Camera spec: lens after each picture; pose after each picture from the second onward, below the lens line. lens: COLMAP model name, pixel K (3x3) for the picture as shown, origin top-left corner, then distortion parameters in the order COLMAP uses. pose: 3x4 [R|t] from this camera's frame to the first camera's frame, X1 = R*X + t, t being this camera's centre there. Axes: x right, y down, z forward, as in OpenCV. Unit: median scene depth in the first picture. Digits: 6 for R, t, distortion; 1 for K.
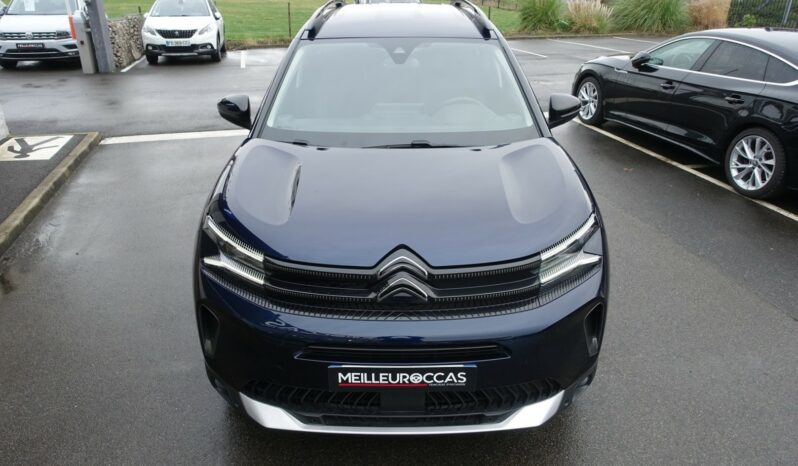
lens RADIAL K [[552.5, 0, 400.6], [0, 552.5, 233.4], [0, 0, 1]] dist [-0.008221, 0.003650]
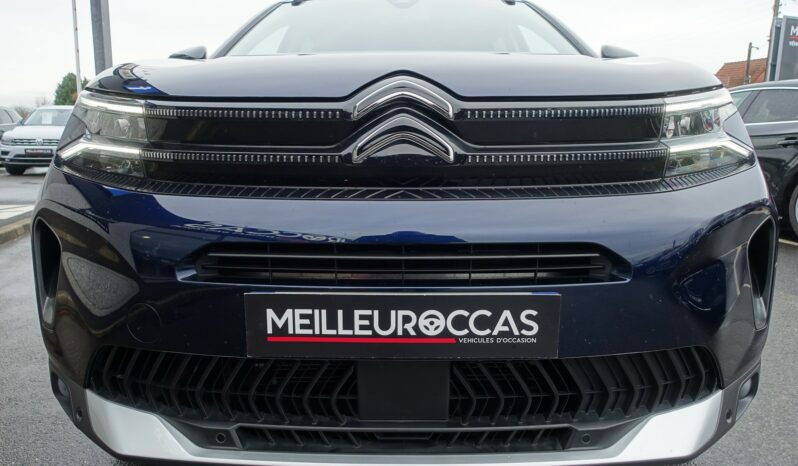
lens RADIAL K [[552.5, 0, 403.2], [0, 552.5, 232.9], [0, 0, 1]] dist [-0.008221, 0.003650]
pose [[0.999926, 0.002089, -0.011952, 0.009081], [-0.004919, 0.970282, -0.241929, 0.291879], [0.011092, 0.241970, 0.970220, 0.510080]]
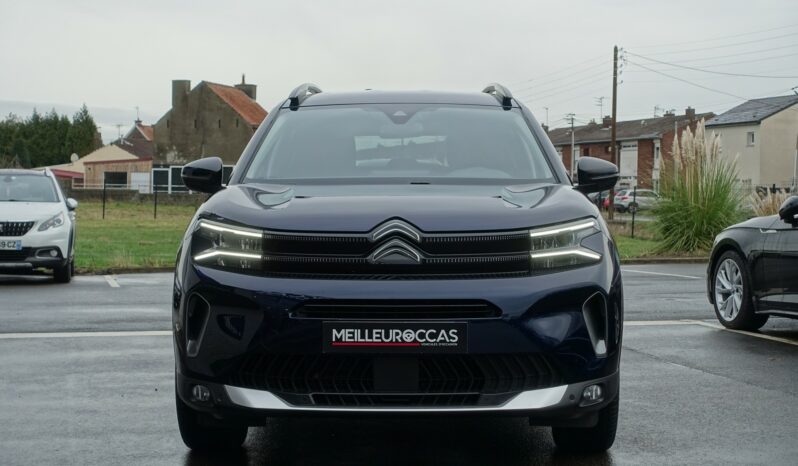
lens RADIAL K [[1306.8, 0, 399.1], [0, 1306.8, 236.2], [0, 0, 1]] dist [-0.076592, 0.000000]
pose [[0.999850, 0.000650, -0.017302, 0.050445], [-0.007213, 0.924075, -0.382143, 0.980926], [0.015740, 0.382211, 0.923941, -1.255327]]
